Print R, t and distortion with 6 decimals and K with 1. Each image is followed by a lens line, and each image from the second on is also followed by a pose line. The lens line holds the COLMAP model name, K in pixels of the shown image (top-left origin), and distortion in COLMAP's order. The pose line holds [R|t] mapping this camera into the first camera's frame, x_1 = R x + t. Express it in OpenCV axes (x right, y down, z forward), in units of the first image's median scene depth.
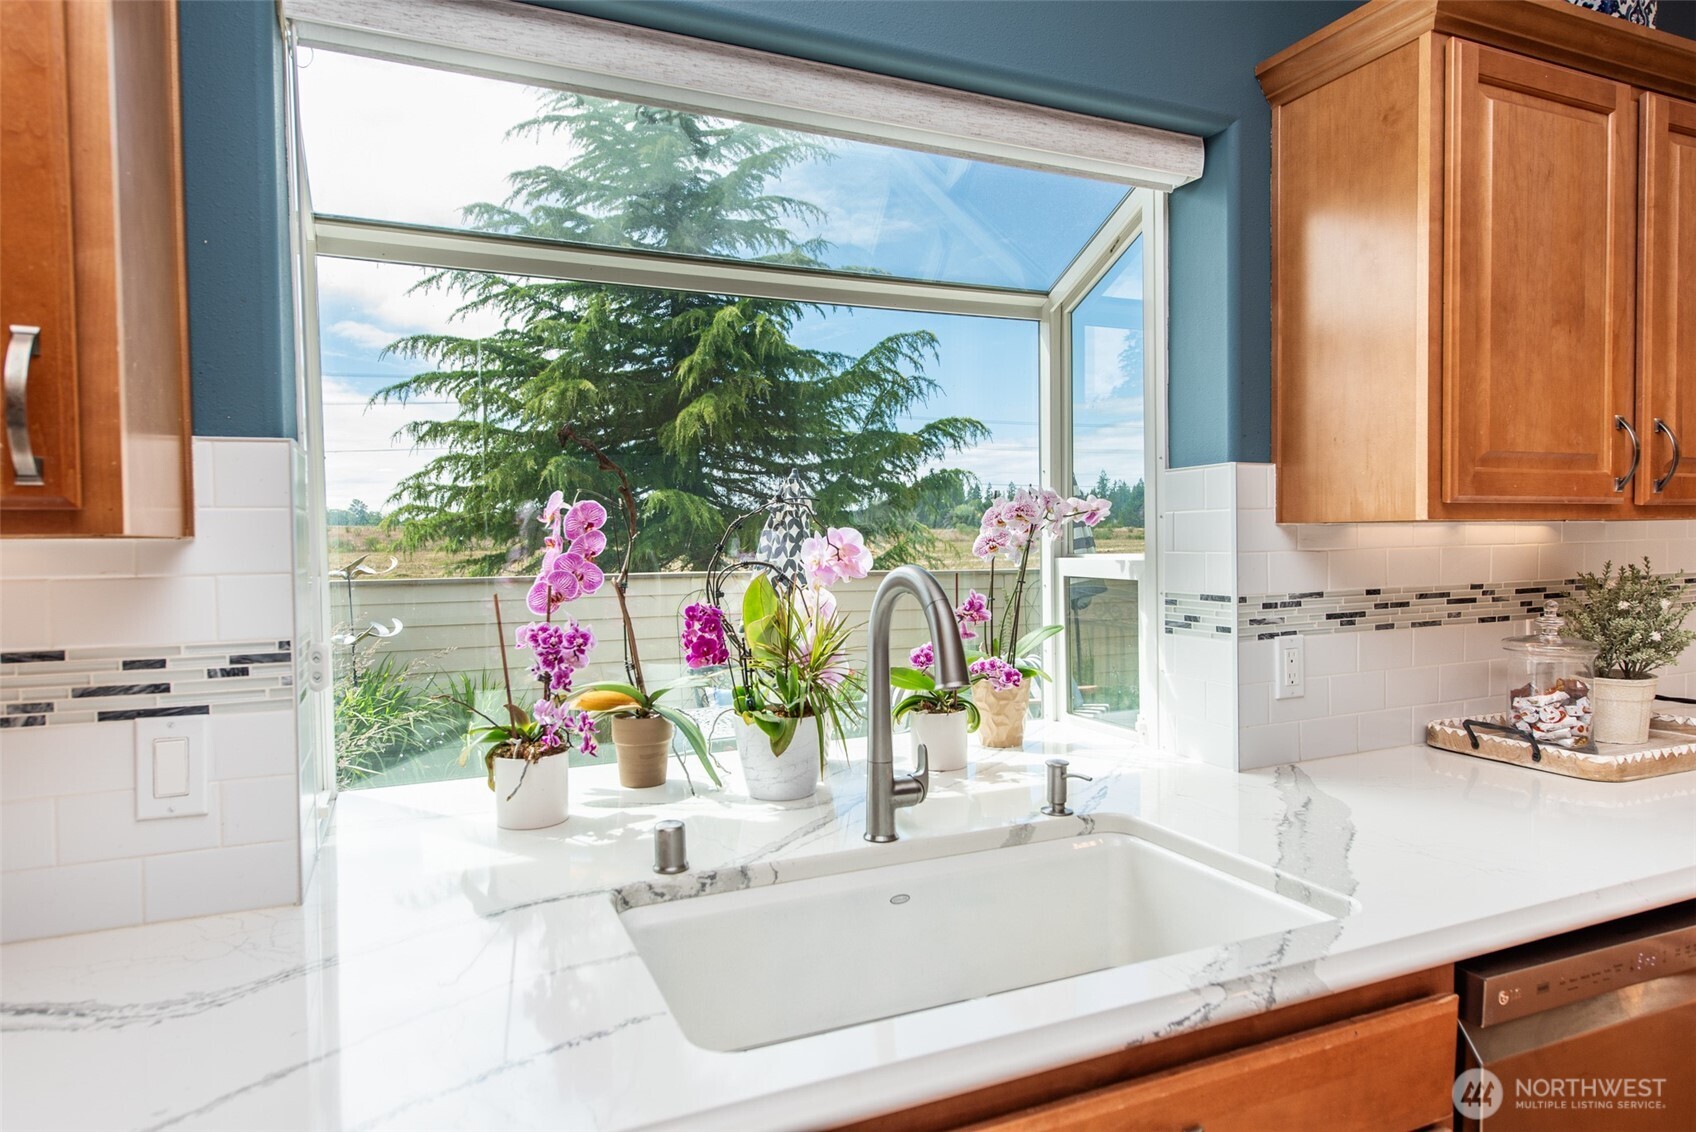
lens RADIAL K [[1013.5, 0, 853.9], [0, 1013.5, 566.4], [0, 0, 1]] dist [-0.001142, -0.000216]
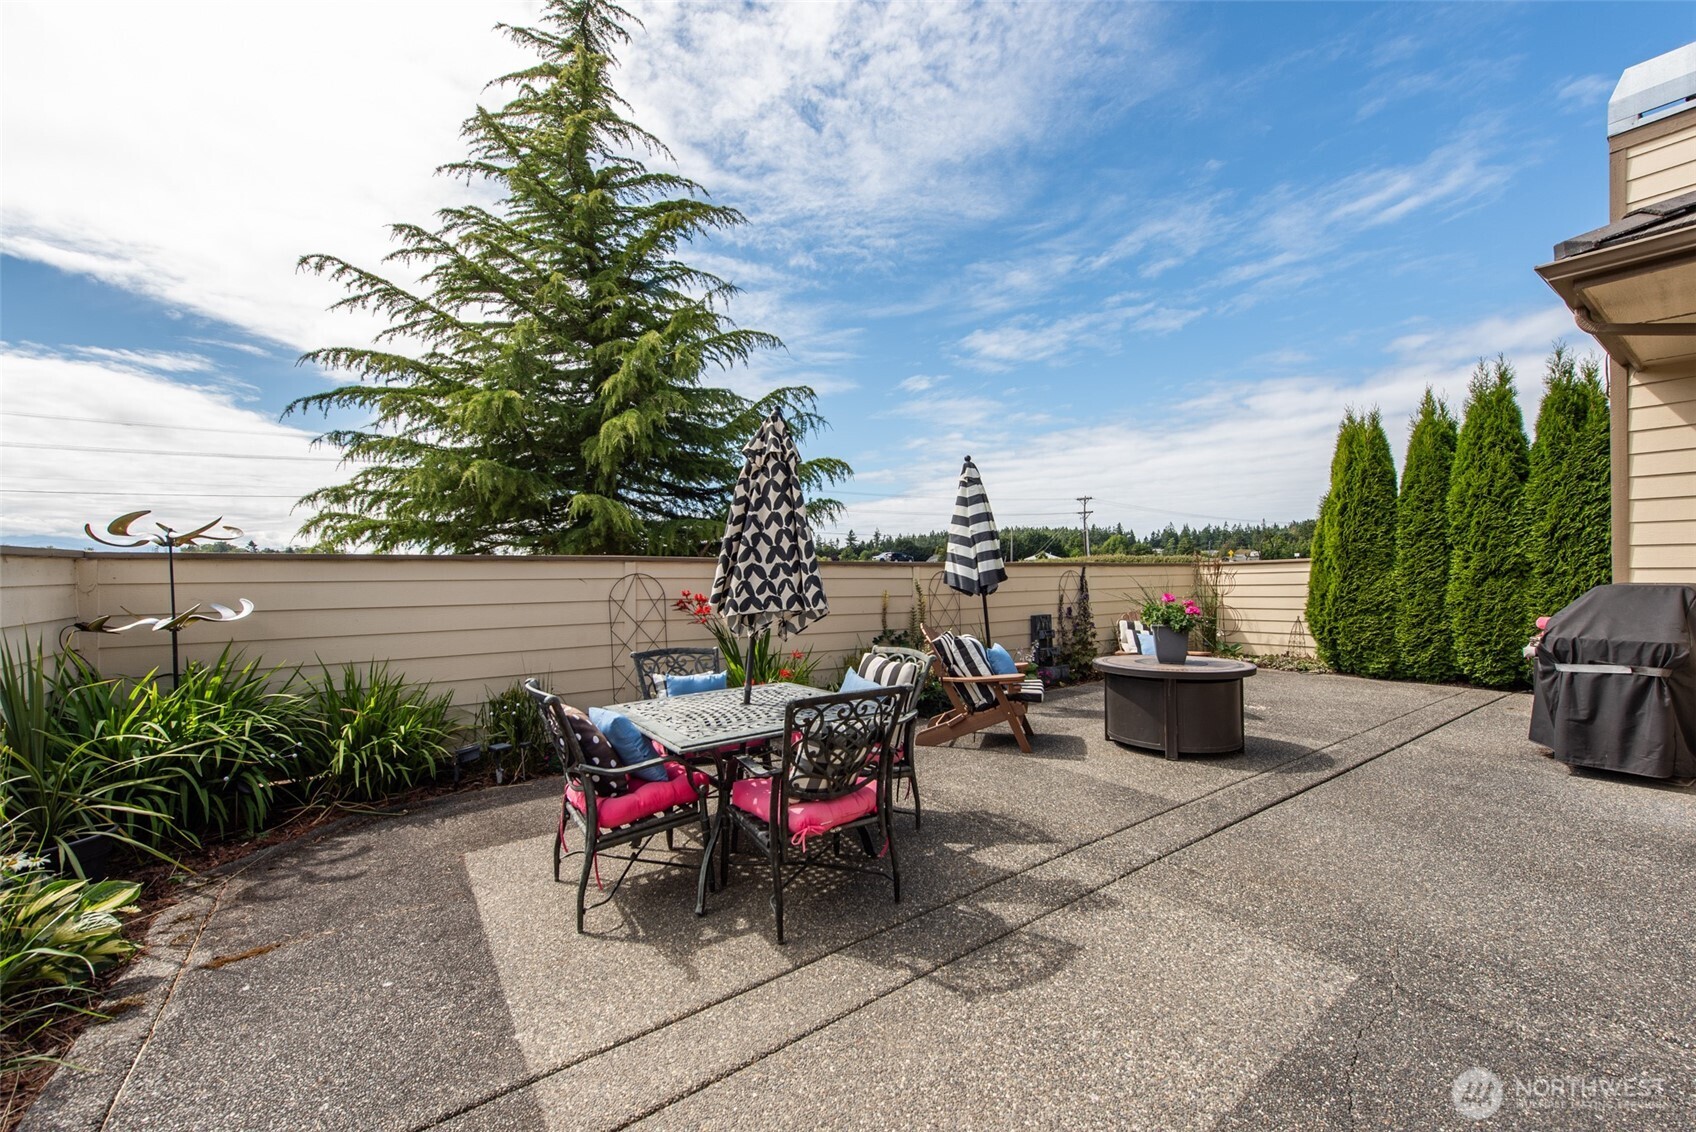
lens RADIAL K [[668.6, 0, 833.2], [0, 668.6, 569.6], [0, 0, 1]] dist [-0.000841, 0.000063]
pose [[0.982257, 0.006448, 0.187427, -0.058463], [0.001494, 0.999108, -0.042206, 0.030579], [-0.187531, 0.041737, 0.981371, 0.237256]]
